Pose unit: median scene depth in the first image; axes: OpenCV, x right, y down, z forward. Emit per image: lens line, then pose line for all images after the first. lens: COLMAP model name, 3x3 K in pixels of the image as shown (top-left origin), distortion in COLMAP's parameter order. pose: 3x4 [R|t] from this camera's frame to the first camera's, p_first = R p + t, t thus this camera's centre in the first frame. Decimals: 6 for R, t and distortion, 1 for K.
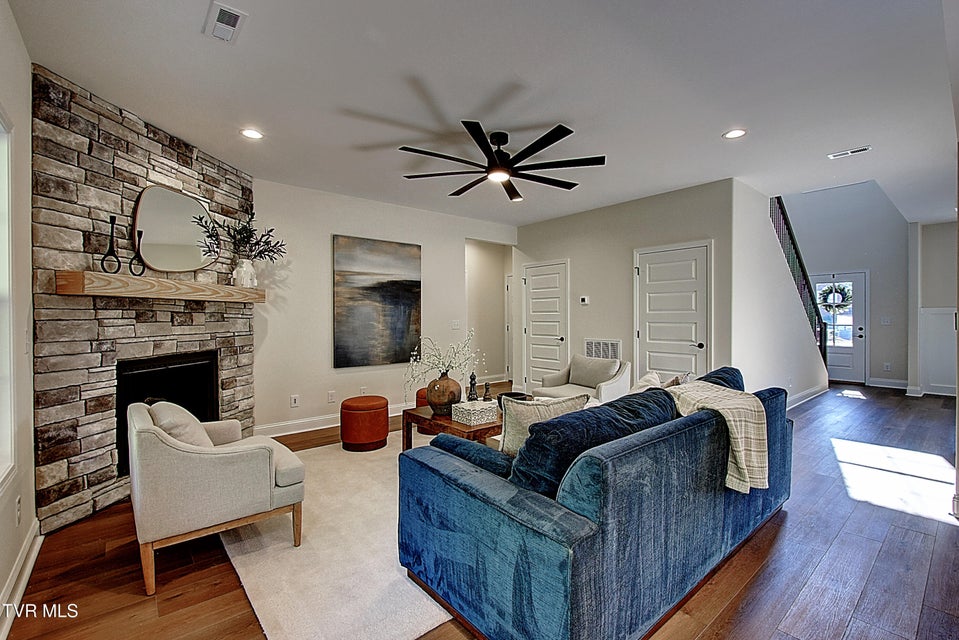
lens RADIAL K [[425.7, 0, 482.4], [0, 425.7, 318.8], [0, 0, 1]] dist [-0.003852, -0.000829]
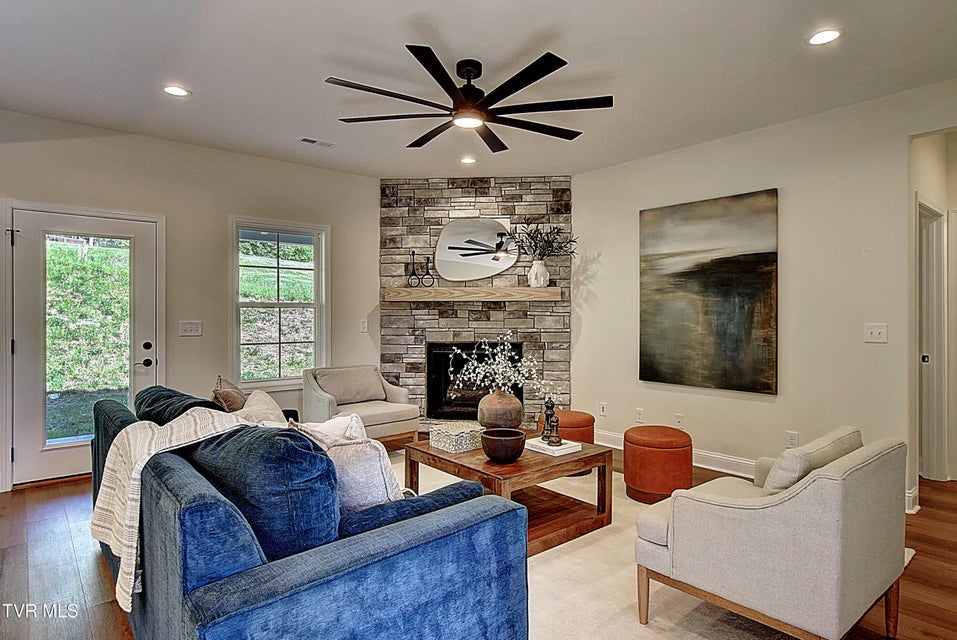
lens RADIAL K [[543.2, 0, 480.2], [0, 543.2, 319.0], [0, 0, 1]] dist [0.003817, -0.000054]
pose [[-0.002023, 0.010424, -0.999944, 0.848447], [-0.008157, 0.999912, 0.010440, -0.006682], [0.999965, 0.008177, -0.001938, 0.903486]]
